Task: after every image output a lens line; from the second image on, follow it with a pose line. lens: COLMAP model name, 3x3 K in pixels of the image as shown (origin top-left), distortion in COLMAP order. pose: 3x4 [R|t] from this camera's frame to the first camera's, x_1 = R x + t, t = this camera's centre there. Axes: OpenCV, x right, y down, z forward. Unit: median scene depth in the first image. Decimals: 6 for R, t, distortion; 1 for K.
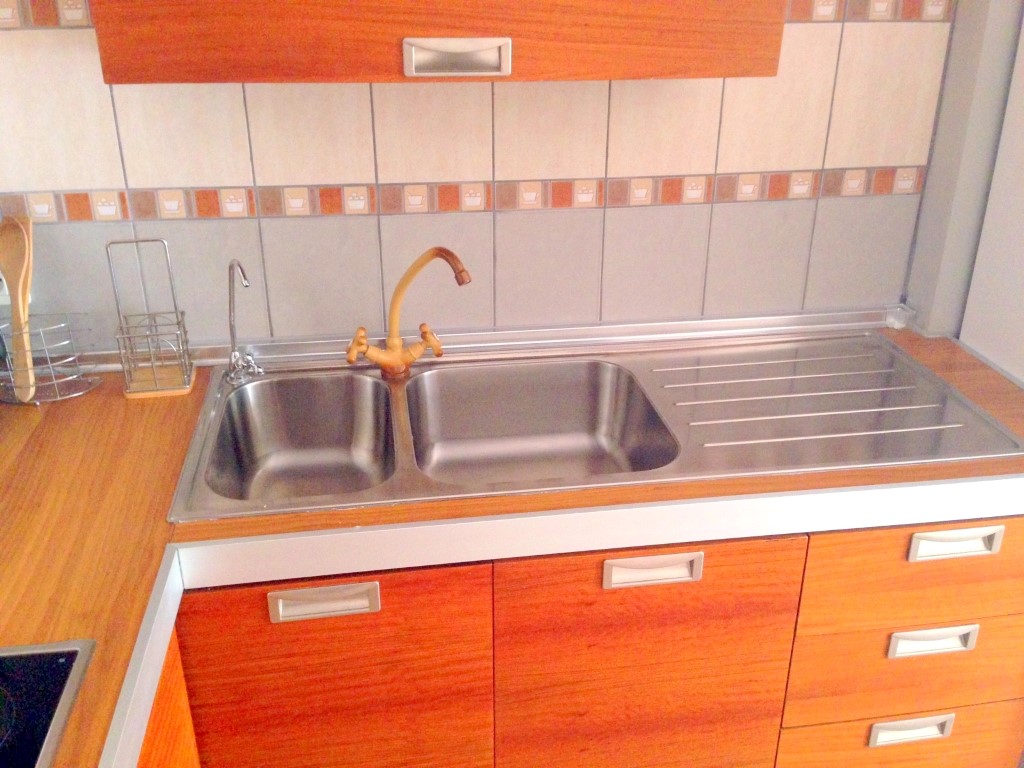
lens RADIAL K [[951.1, 0, 516.1], [0, 951.1, 384.7], [0, 0, 1]] dist [-0.001446, -0.016423]
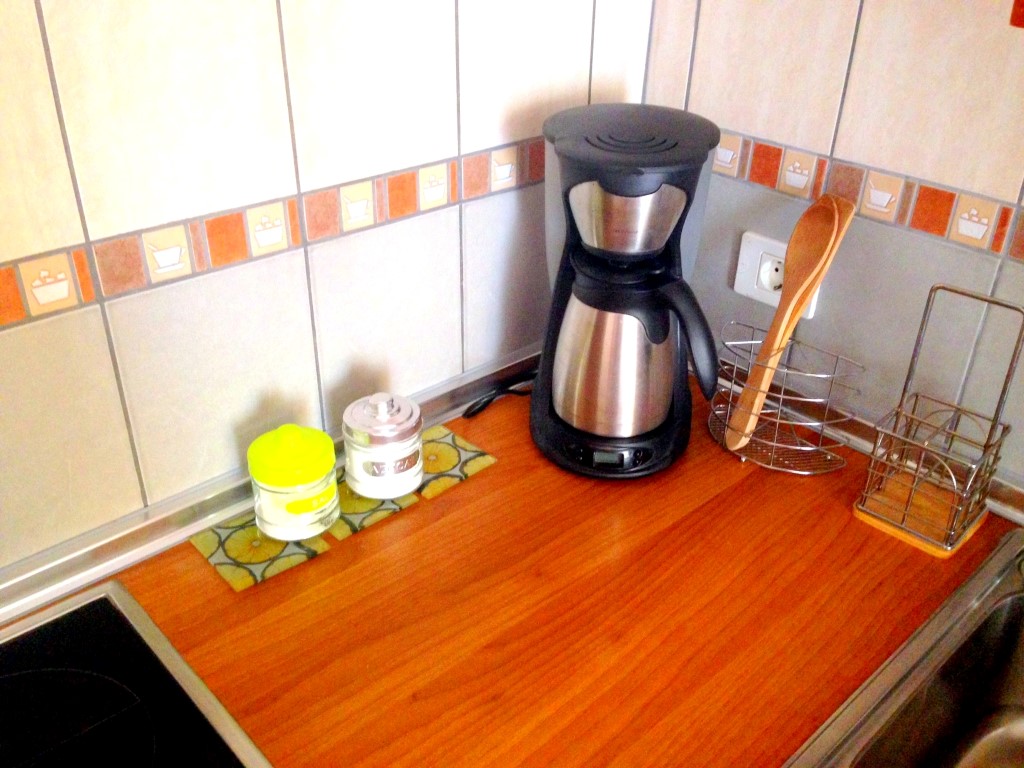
lens RADIAL K [[951.1, 0, 516.1], [0, 951.1, 384.7], [0, 0, 1]] dist [-0.001446, -0.016423]
pose [[0.553946, 0.427745, -0.714268, -0.113520], [-0.363711, 0.896060, 0.254540, -0.143966], [0.748905, 0.118786, 0.651944, 0.395827]]
